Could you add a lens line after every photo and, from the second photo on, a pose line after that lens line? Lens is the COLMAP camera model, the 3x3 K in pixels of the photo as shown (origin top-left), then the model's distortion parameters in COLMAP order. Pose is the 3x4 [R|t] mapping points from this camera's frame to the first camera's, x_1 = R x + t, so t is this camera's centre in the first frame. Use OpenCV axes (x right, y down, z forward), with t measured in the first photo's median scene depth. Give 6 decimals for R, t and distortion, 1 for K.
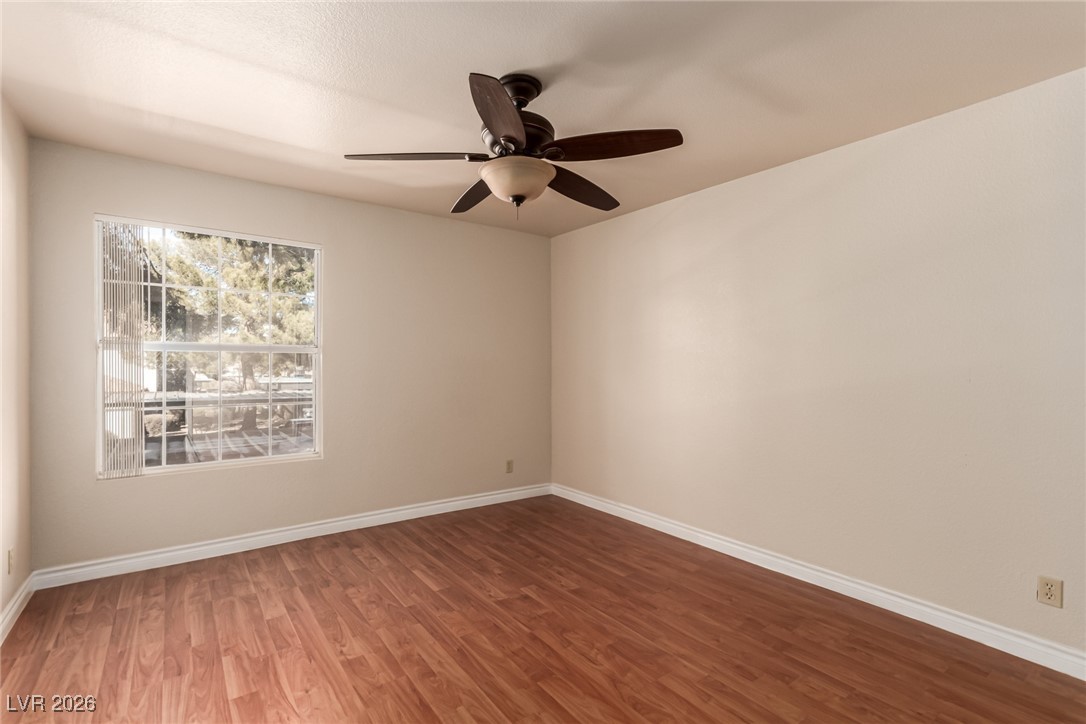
lens RADIAL K [[506.0, 0, 542.0], [0, 506.0, 369.6], [0, 0, 1]] dist [0.003162, 0.002594]
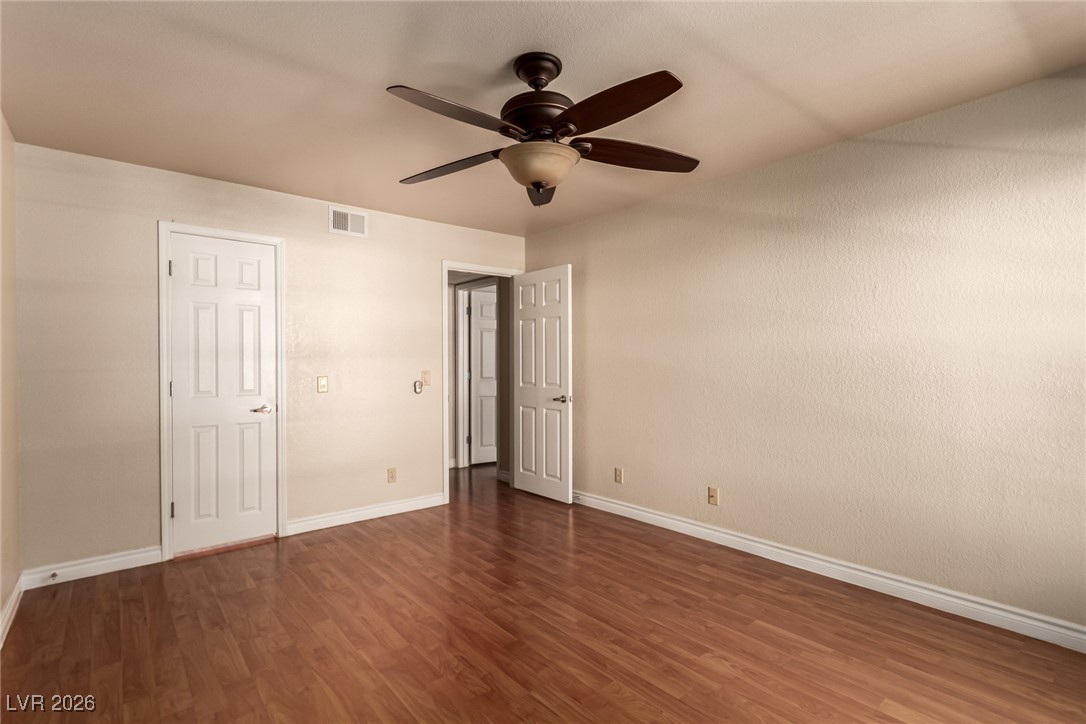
lens RADIAL K [[506.0, 0, 532.9], [0, 506.0, 361.8], [0, 0, 1]] dist [0.003162, 0.002594]
pose [[-0.998238, 0.002975, -0.059261, 0.016918], [0.001999, 0.999861, 0.016523, -0.016044], [0.059302, 0.016375, -0.998106, 1.562168]]
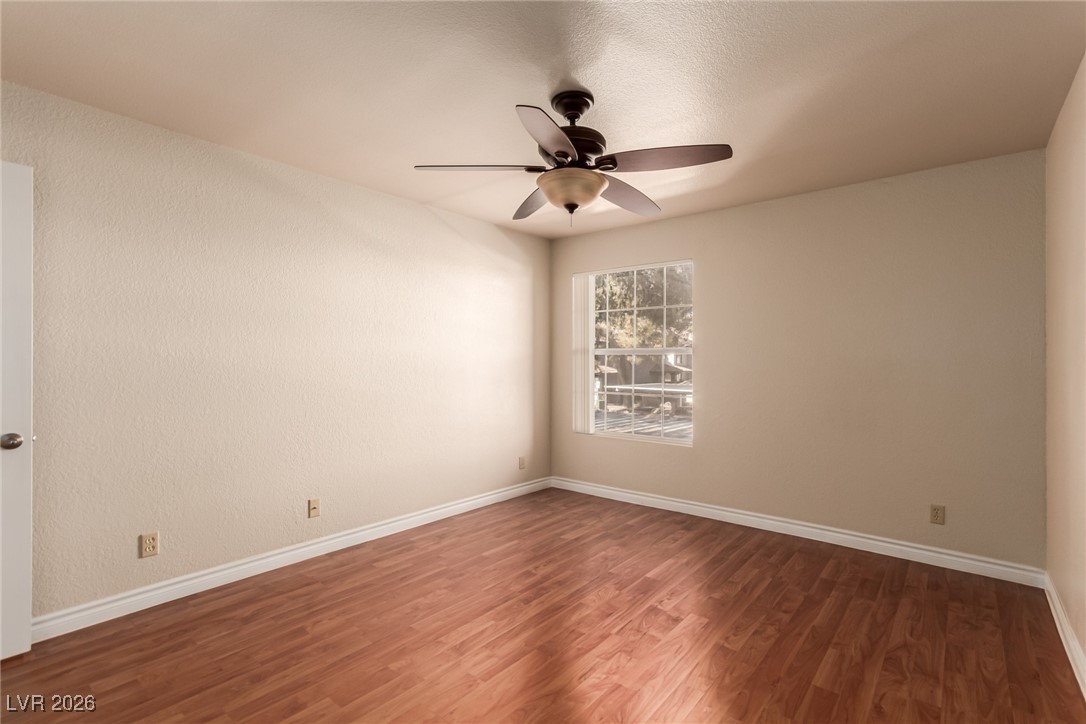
lens RADIAL K [[504.1, 0, 547.6], [0, 504.1, 350.9], [0, 0, 1]] dist [0.003554, -0.000985]
pose [[0.247100, -0.025996, -0.968641, 0.787807], [-0.016337, 0.999386, -0.030989, 0.004461], [0.968852, 0.023482, 0.246523, 0.545060]]
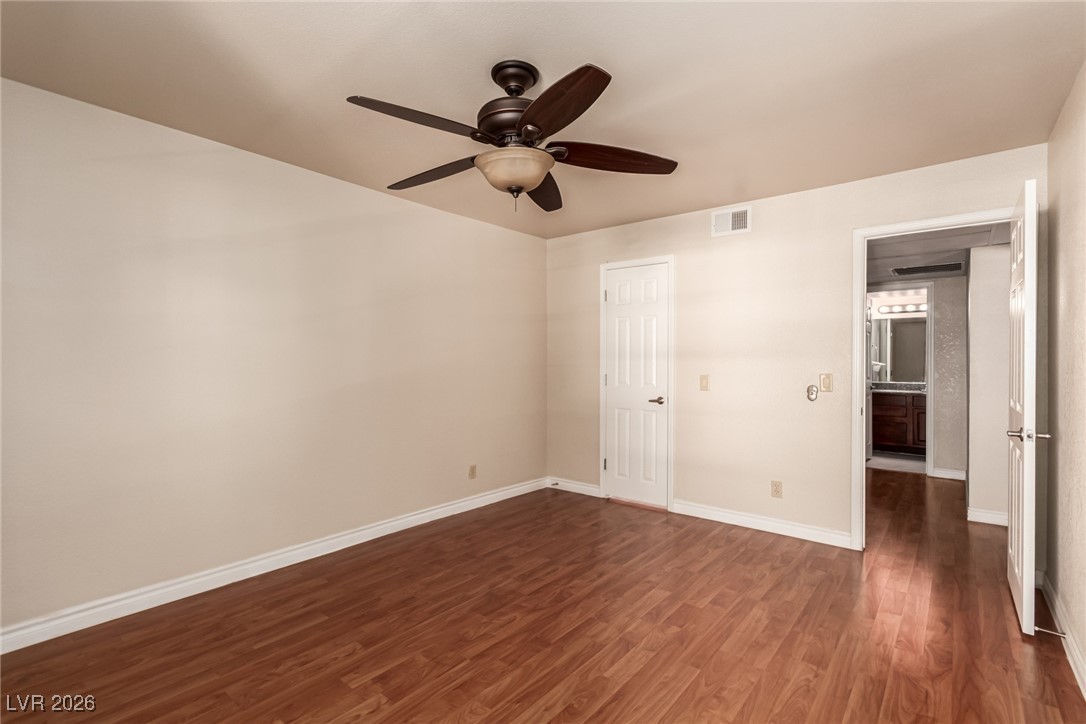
lens RADIAL K [[506.0, 0, 558.2], [0, 506.0, 360.2], [0, 0, 1]] dist [0.003162, 0.002594]
pose [[-0.275266, 0.000335, 0.961368, -0.802532], [0.012303, 0.999919, 0.003174, -0.007727], [-0.961289, 0.012702, -0.275248, 0.947321]]
